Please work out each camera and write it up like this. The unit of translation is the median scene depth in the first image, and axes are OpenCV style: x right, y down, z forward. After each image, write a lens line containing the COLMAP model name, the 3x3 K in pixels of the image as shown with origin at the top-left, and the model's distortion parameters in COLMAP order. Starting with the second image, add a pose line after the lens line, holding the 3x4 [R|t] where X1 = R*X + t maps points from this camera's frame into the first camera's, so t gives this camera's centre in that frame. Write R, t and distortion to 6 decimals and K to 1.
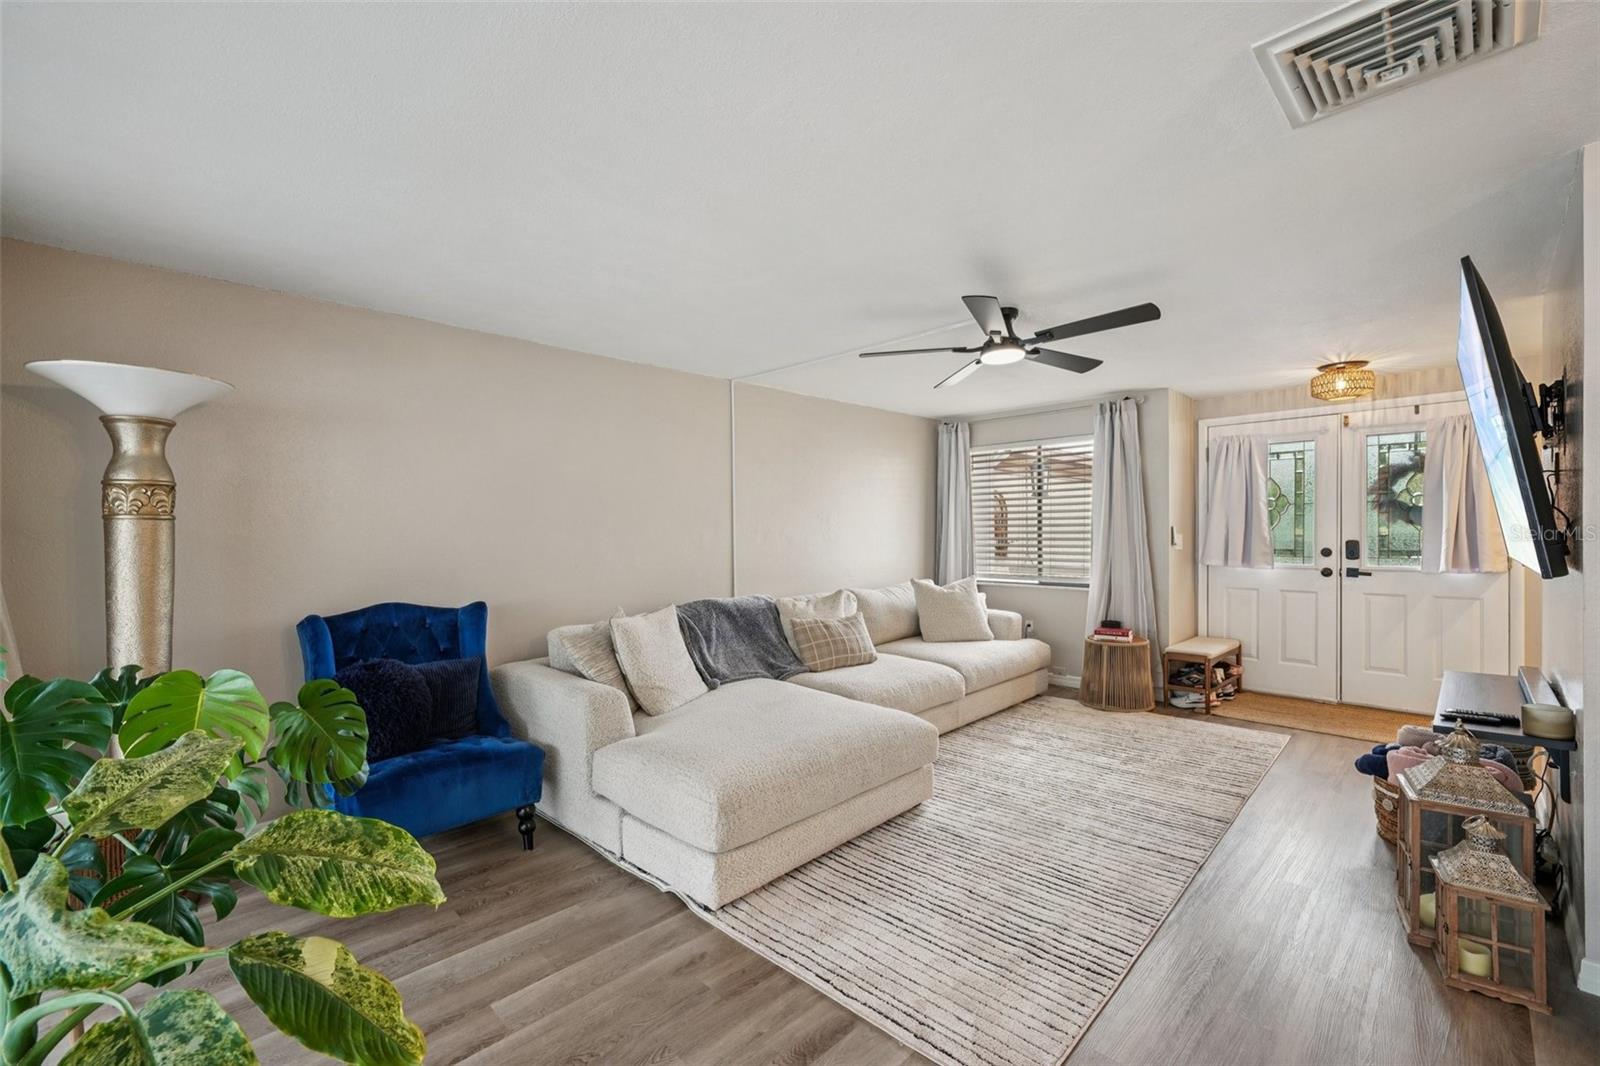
lens RADIAL K [[680.2, 0, 797.4], [0, 680.2, 538.6], [0, 0, 1]] dist [-0.010495, 0.000087]
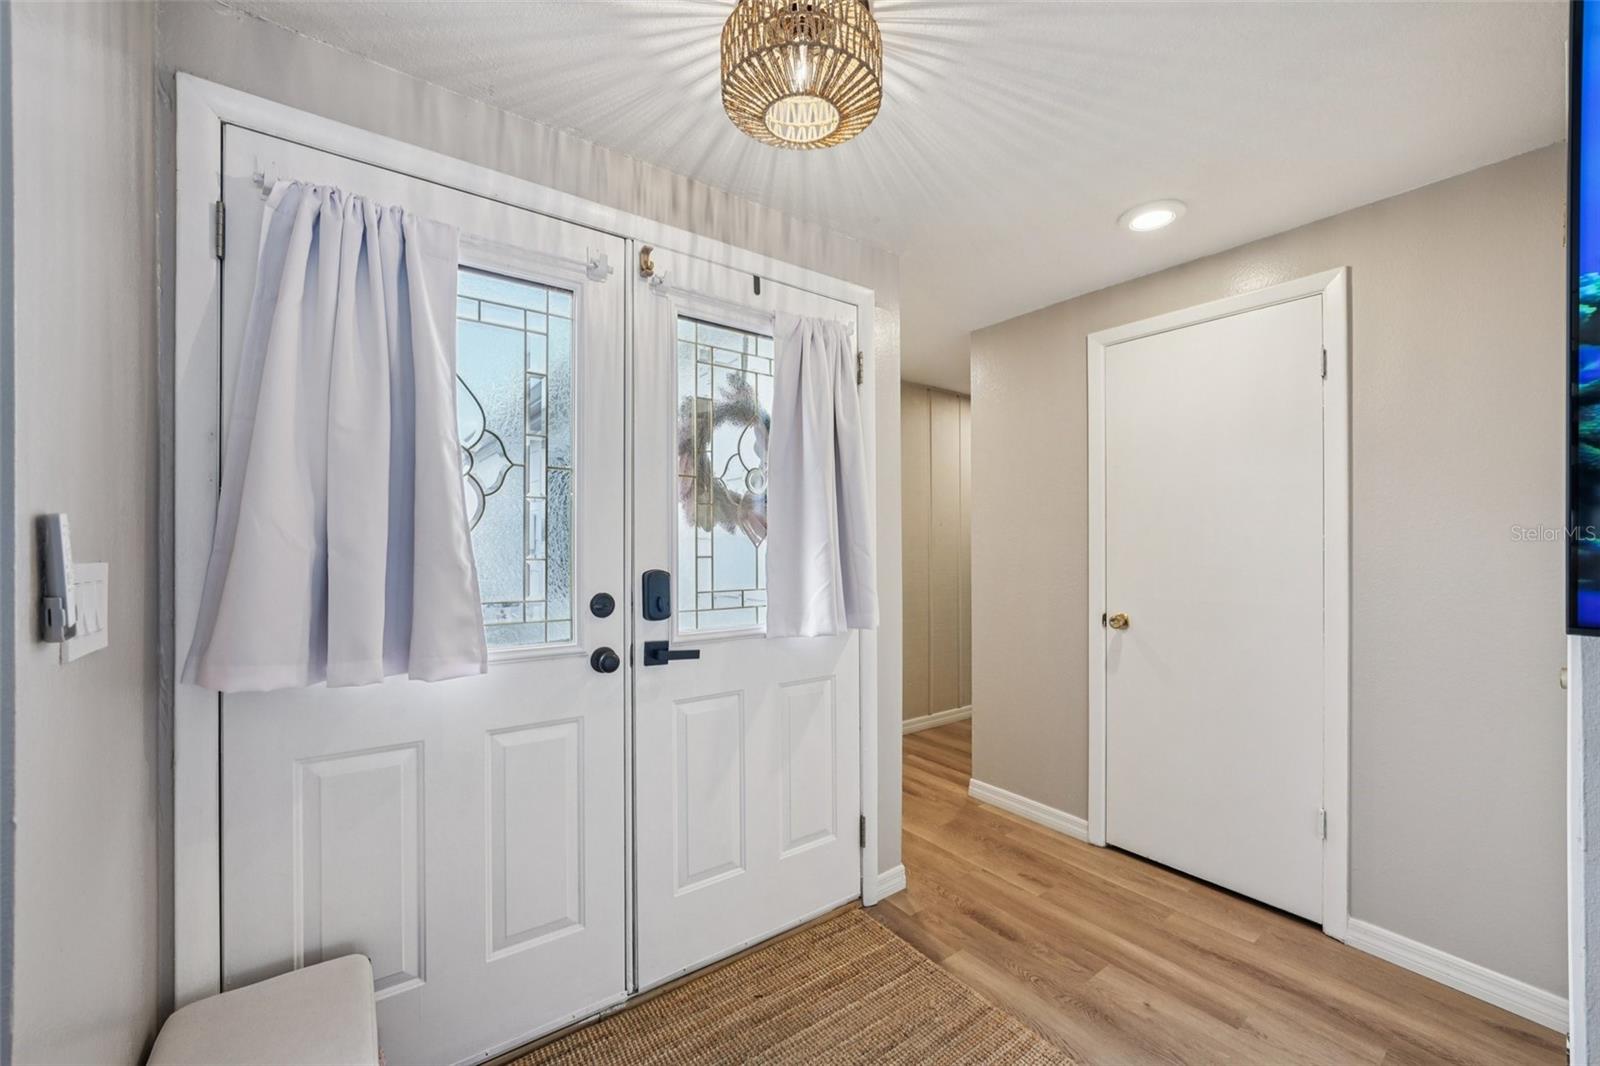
lens RADIAL K [[624.3, 0, 785.1], [0, 624.3, 542.9], [0, 0, 1]] dist [-0.011971, 0.000331]
pose [[0.166892, 0.005380, 0.985961, 0.477668], [0.003263, 0.999977, -0.006009, -0.011175], [-0.985970, 0.004220, 0.166870, 0.865926]]
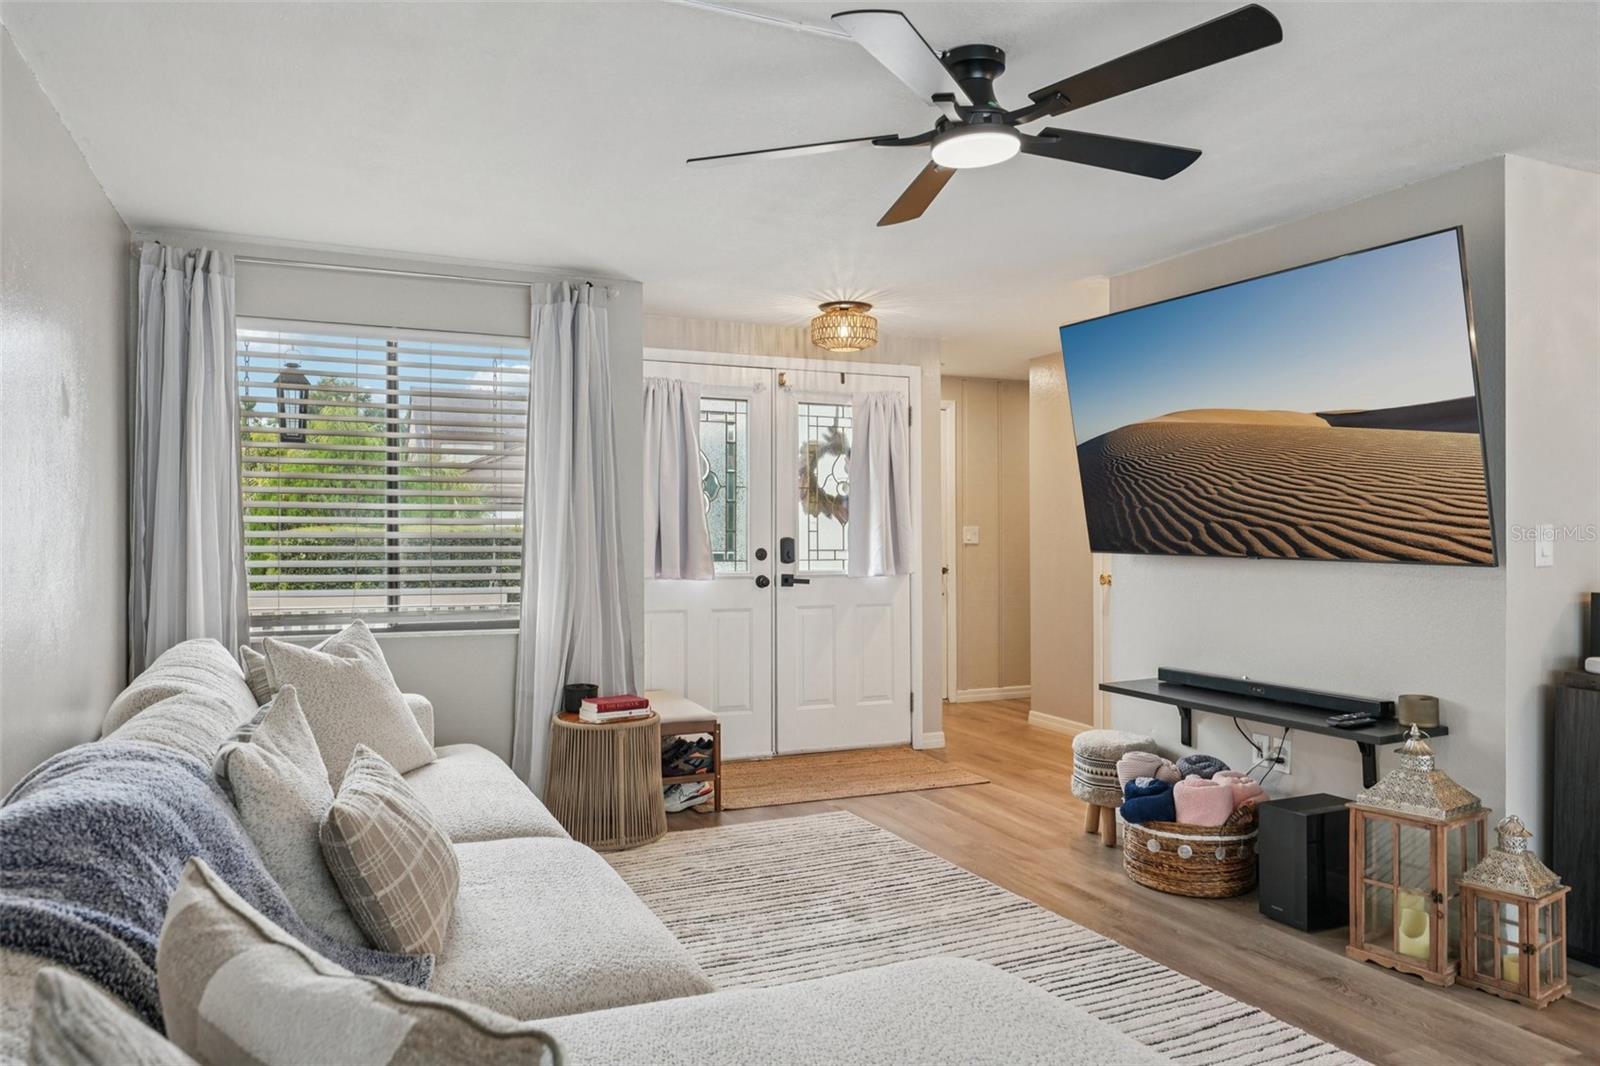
lens RADIAL K [[1078.8, 0, 791.6], [0, 1078.8, 529.8], [0, 0, 1]] dist [-0.003160, 0.000213]
pose [[0.356591, 0.009052, 0.934217, -0.309978], [0.002492, 0.999940, -0.010640, 0.006495], [-0.934257, 0.006122, 0.356547, 0.563002]]
